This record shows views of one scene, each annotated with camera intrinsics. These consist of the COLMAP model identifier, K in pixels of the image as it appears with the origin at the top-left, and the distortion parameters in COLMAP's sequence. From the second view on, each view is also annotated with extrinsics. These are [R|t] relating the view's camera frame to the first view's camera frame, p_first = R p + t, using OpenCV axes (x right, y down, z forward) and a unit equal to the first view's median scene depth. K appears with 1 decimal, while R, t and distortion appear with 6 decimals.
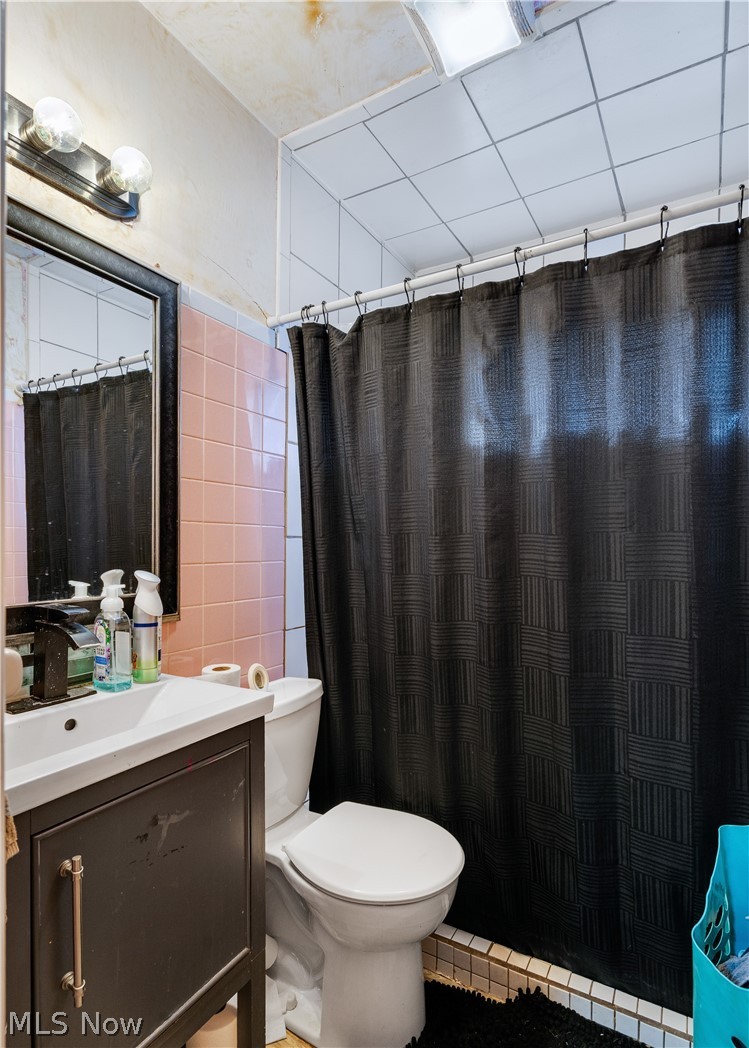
lens RADIAL K [[531.1, 0, 376.7], [0, 531.1, 531.4], [0, 0, 1]] dist [-0.013861, 0.003112]
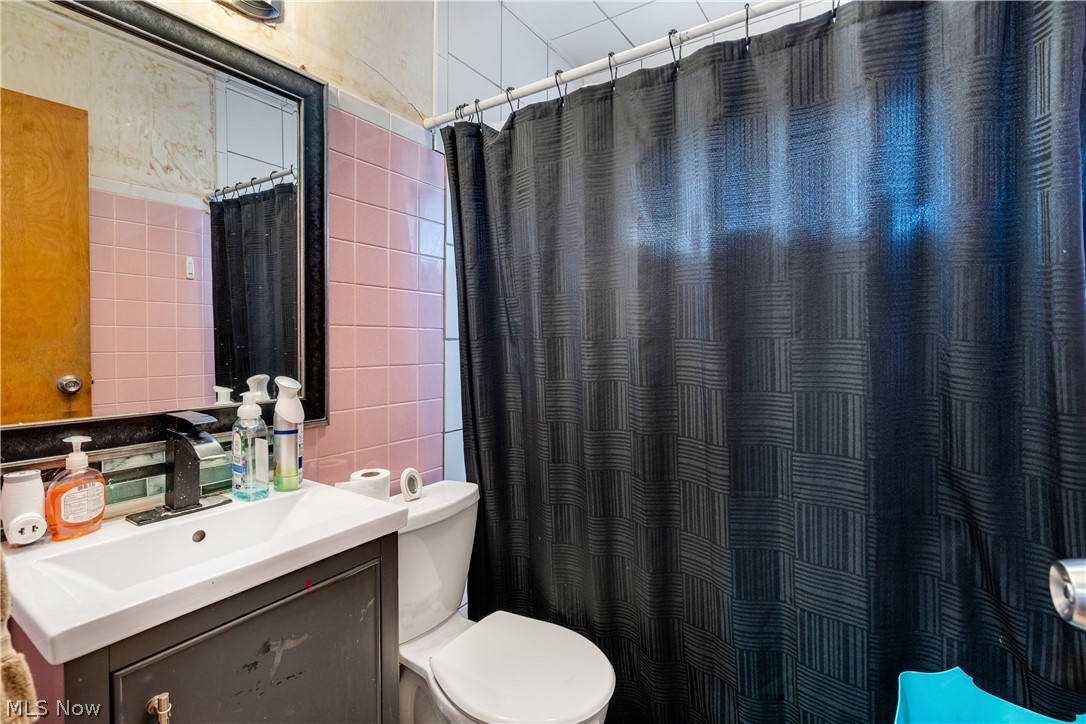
lens RADIAL K [[493.3, 0, 531.5], [0, 493.3, 329.8], [0, 0, 1]] dist [-0.015517, 0.005409]
pose [[0.996919, -0.000376, -0.078439, 0.087471], [0.000826, 0.999983, 0.005707, -0.017226], [0.078436, -0.005755, 0.996903, 0.121590]]
